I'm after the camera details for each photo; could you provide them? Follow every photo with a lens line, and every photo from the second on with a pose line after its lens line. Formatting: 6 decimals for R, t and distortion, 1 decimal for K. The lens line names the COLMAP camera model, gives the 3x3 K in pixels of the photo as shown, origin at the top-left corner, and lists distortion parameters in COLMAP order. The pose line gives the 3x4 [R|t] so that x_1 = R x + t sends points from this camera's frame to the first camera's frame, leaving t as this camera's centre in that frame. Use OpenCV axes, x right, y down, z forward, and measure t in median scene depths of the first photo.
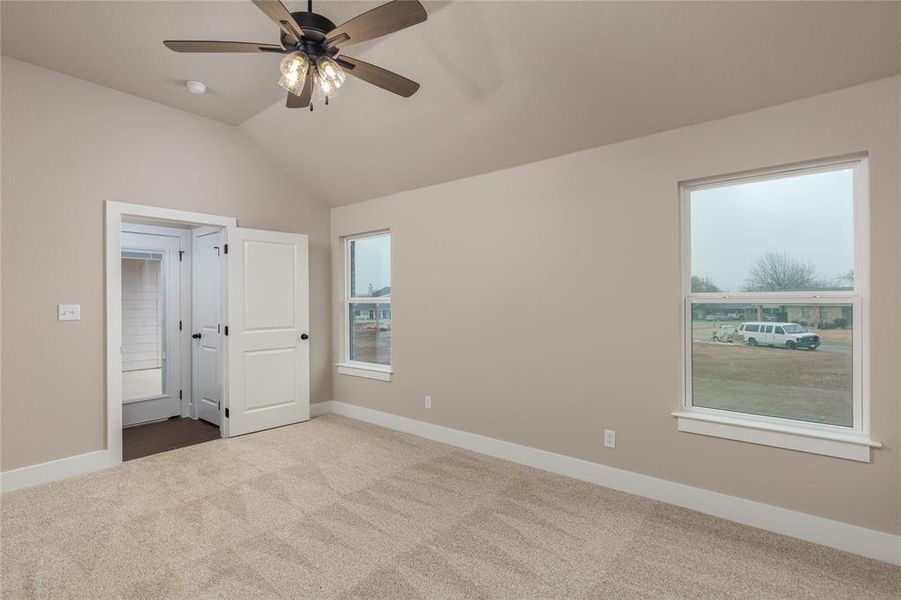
lens RADIAL K [[471.8, 0, 454.9], [0, 471.8, 300.2], [0, 0, 1]] dist [0.001045, 0.000174]
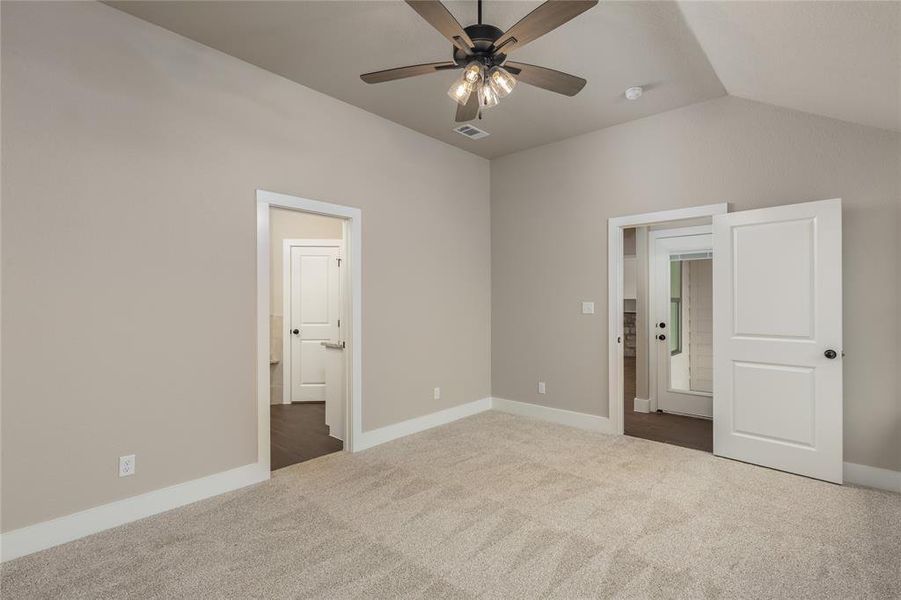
lens RADIAL K [[431.7, 0, 449.9], [0, 431.7, 302.5], [0, 0, 1]] dist [-0.001235, -0.000207]
pose [[-0.099057, 0.002652, -0.995078, 0.447862], [-0.005657, 0.999979, 0.003228, 0.008592], [0.995066, 0.005948, -0.099040, 0.713015]]
